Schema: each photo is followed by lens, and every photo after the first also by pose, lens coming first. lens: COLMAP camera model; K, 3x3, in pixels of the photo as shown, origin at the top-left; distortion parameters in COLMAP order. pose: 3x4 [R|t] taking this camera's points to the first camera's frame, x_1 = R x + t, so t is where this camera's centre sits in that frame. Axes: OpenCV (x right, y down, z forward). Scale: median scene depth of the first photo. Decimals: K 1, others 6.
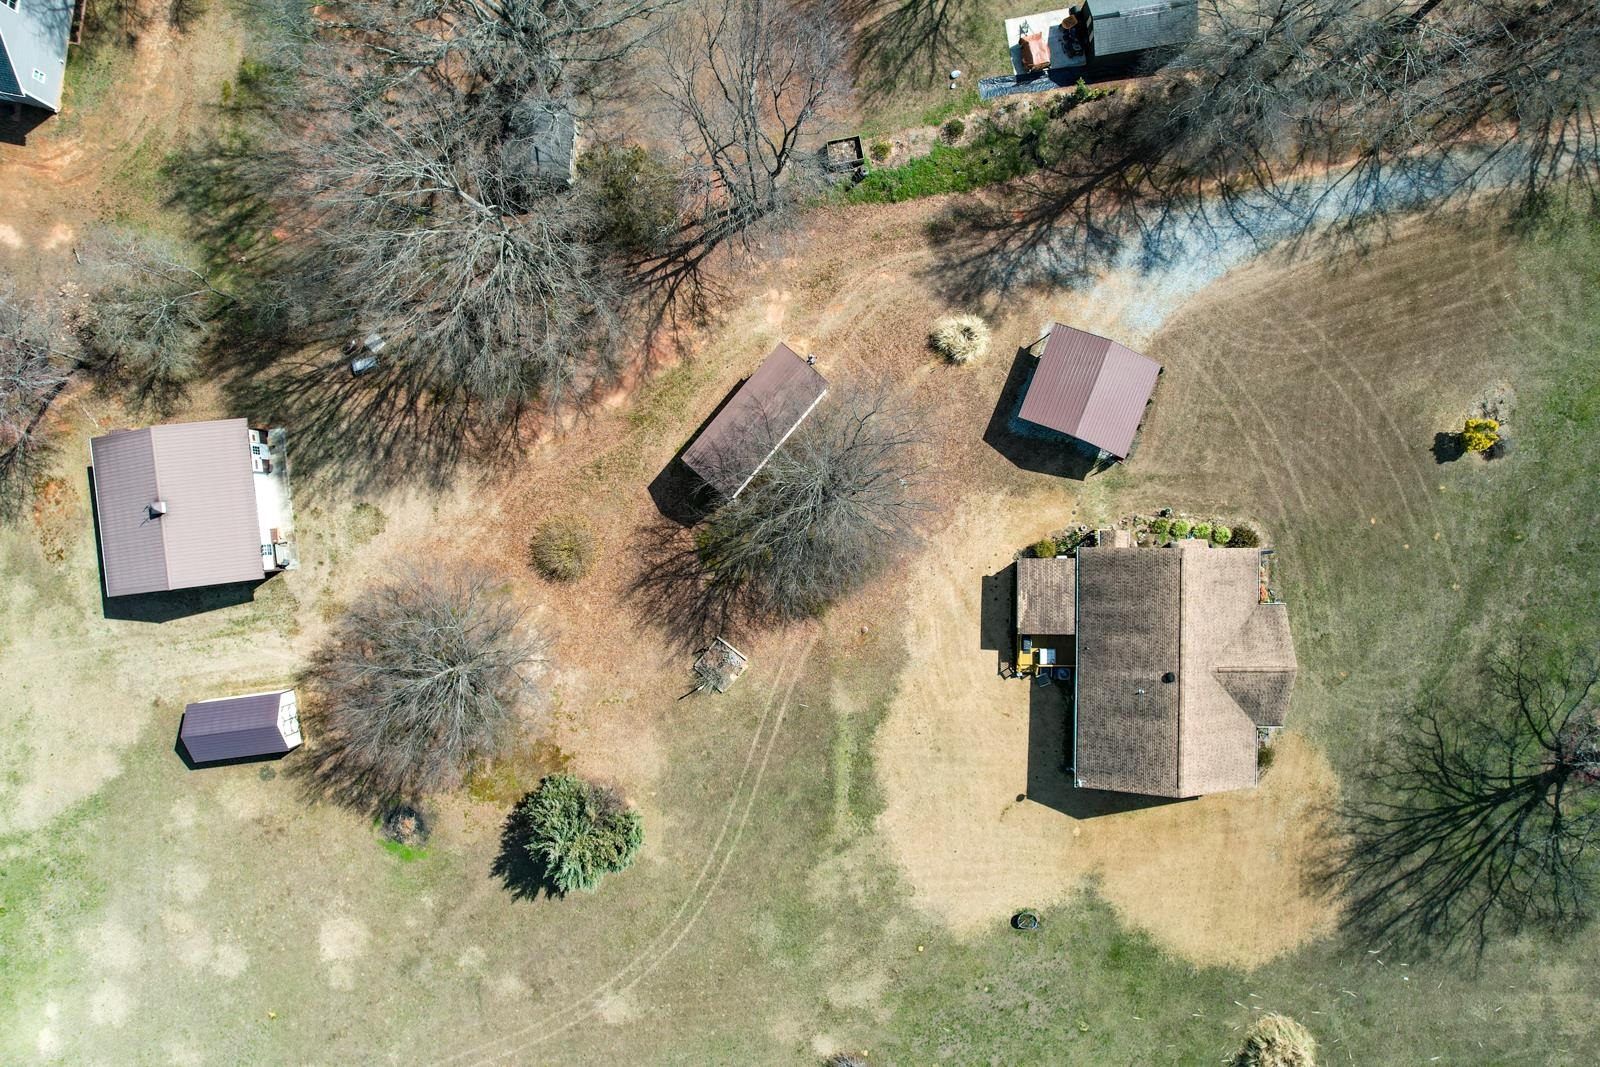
lens RADIAL K [[1113.2, 0, 773.4], [0, 1113.2, 538.7], [0, 0, 1]] dist [-0.094207, 0.095673]
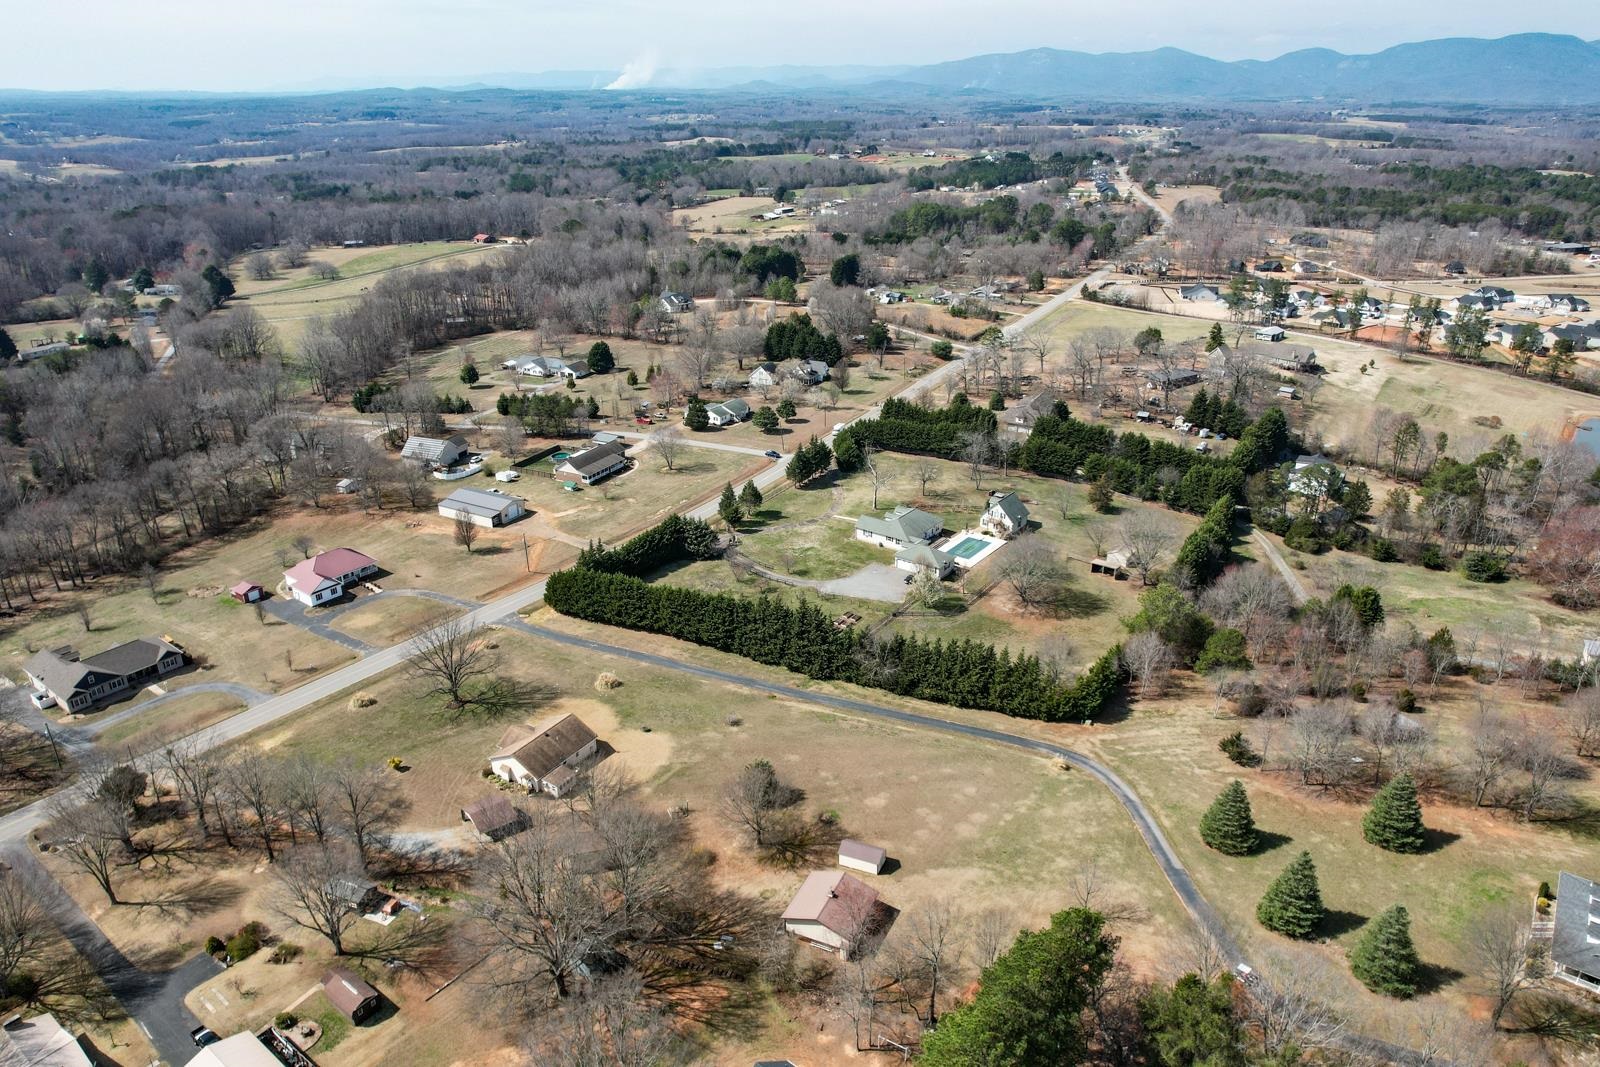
lens RADIAL K [[1070.9, 0, 795.4], [0, 1070.9, 533.7], [0, 0, 1]] dist [-0.078476, 0.067546]
pose [[-0.852490, -0.172271, 0.493543, -1.318355], [0.521530, -0.344594, 0.780552, -1.368723], [0.035606, 0.922809, 0.383608, -0.451435]]
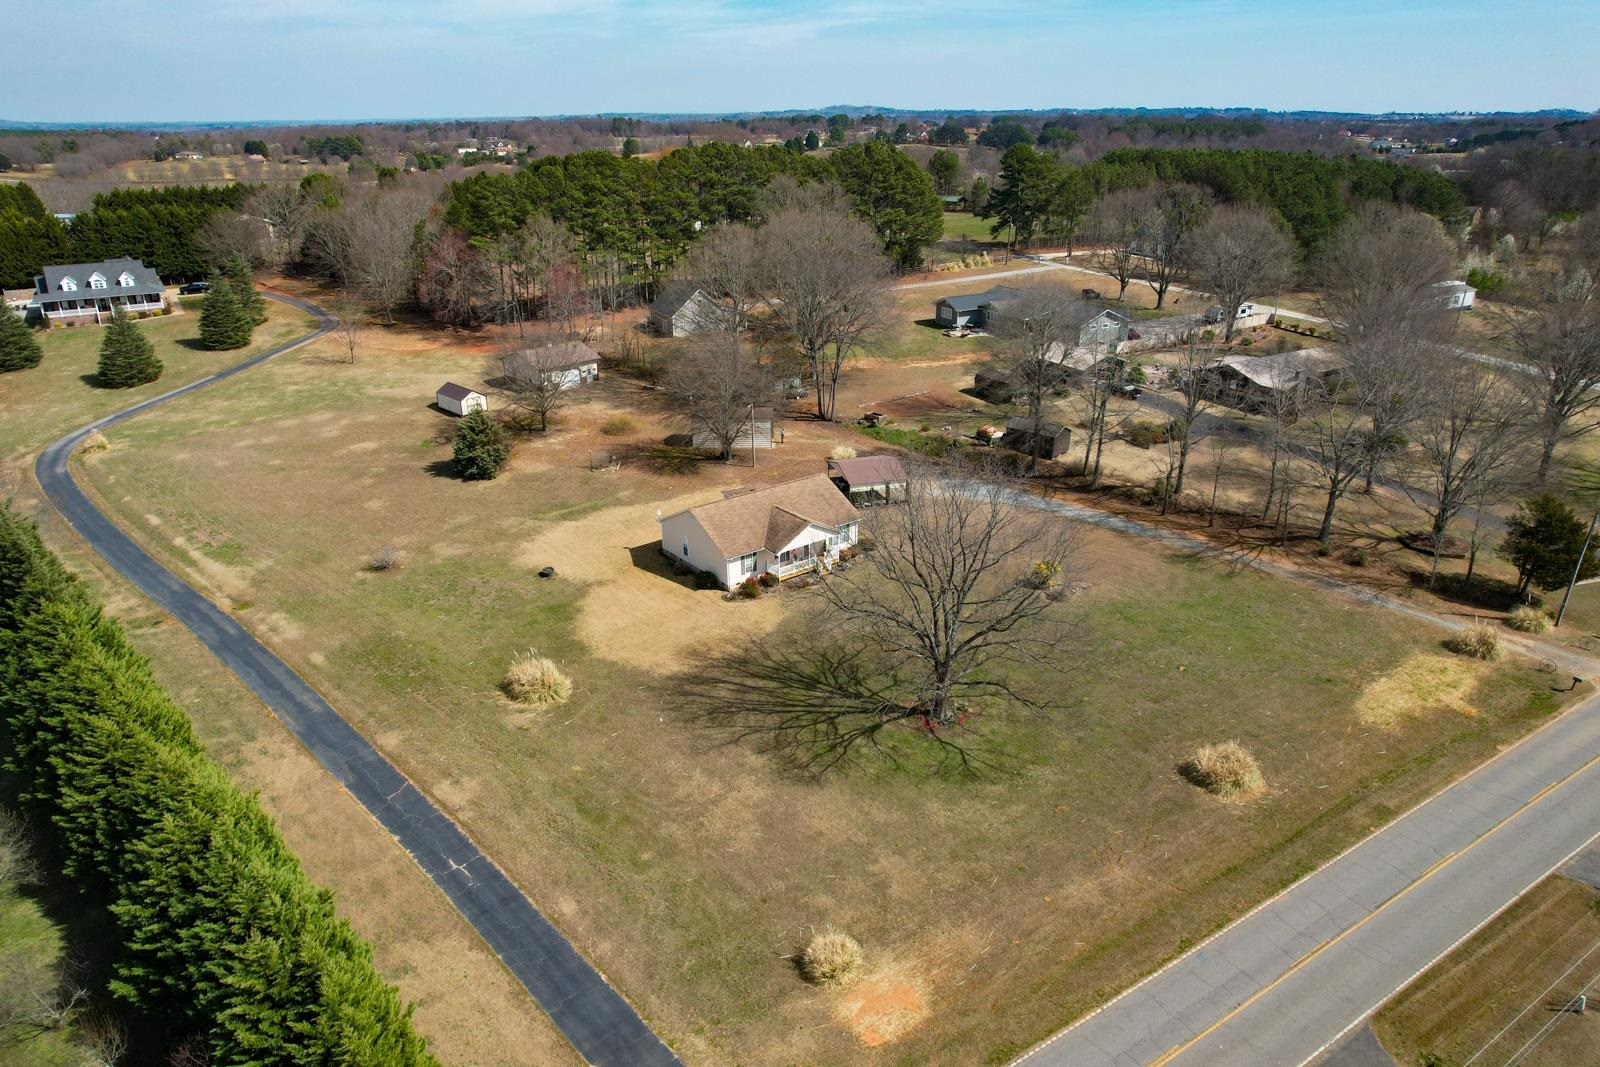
lens RADIAL K [[1064.4, 0, 800.0], [0, 1064.4, 533.5], [0, 0, 1]] dist [-0.077512, 0.068981]
pose [[0.622928, 0.317732, -0.714847, 1.333413], [-0.781979, 0.227610, -0.580260, 0.848997], [-0.021661, 0.920456, 0.390245, 0.454365]]
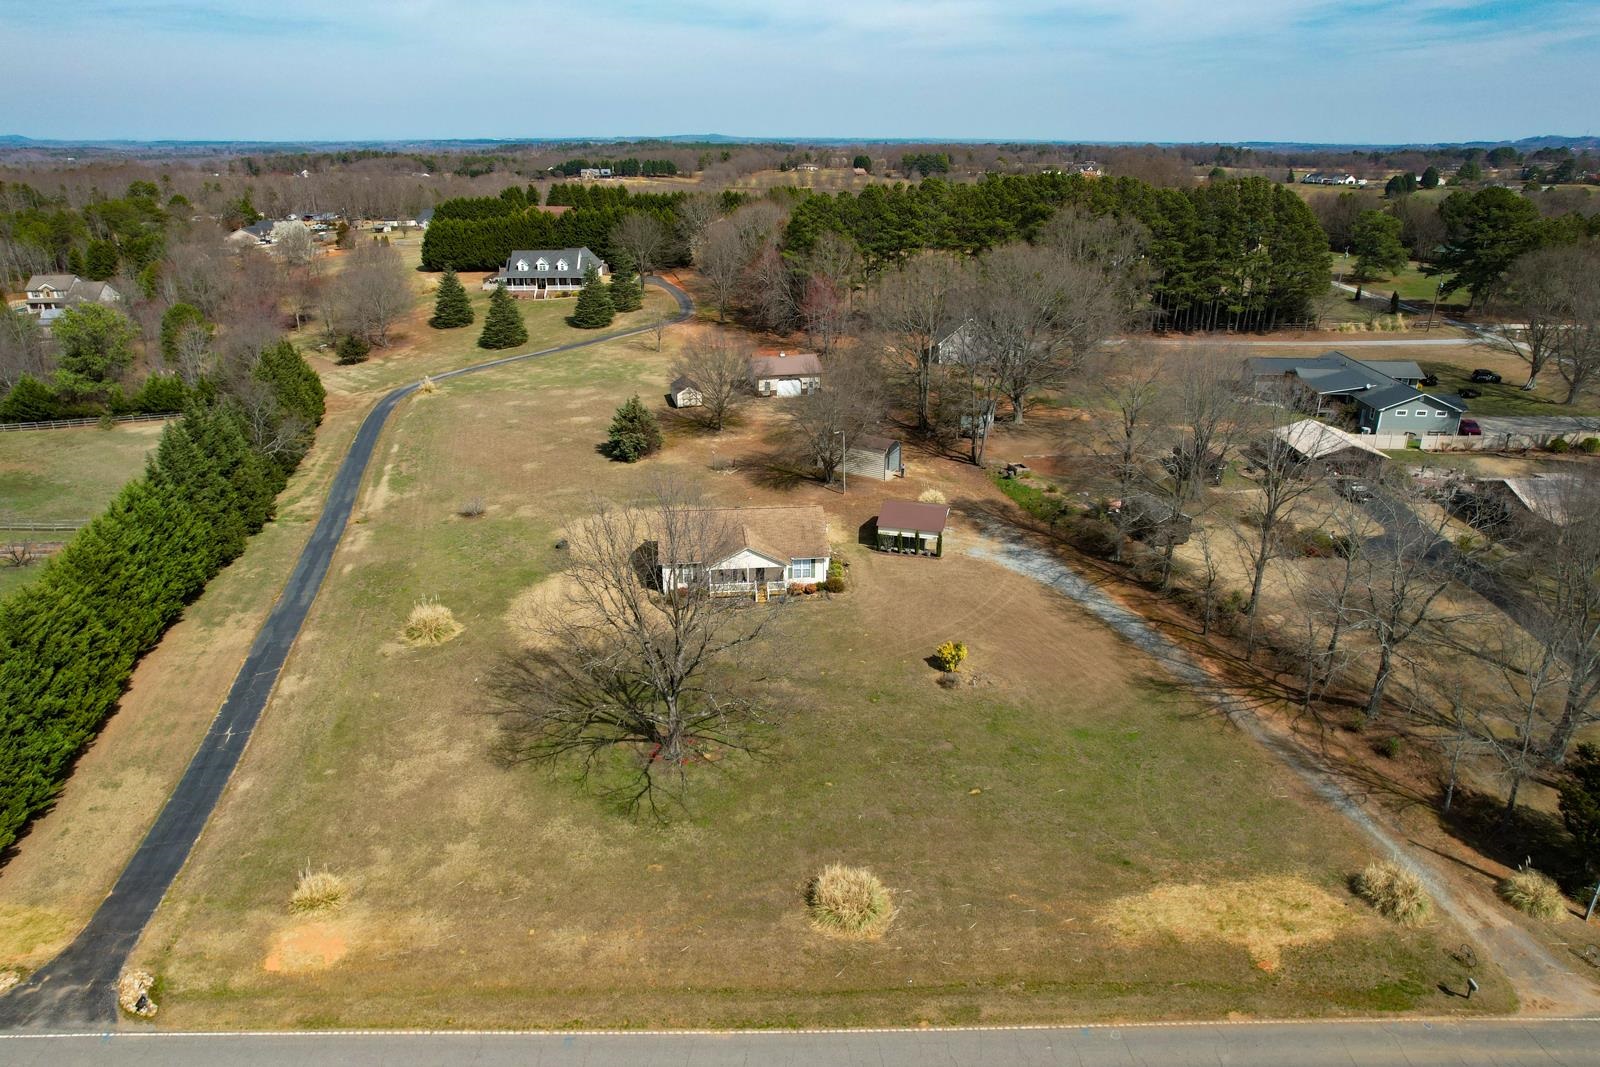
lens RADIAL K [[1070.9, 0, 795.4], [0, 1070.9, 533.7], [0, 0, 1]] dist [-0.078476, 0.067546]
pose [[0.111538, 0.379568, -0.918416, 1.603011], [-0.993630, 0.027639, -0.109250, 0.191064], [-0.016084, 0.924751, 0.380233, 0.434744]]
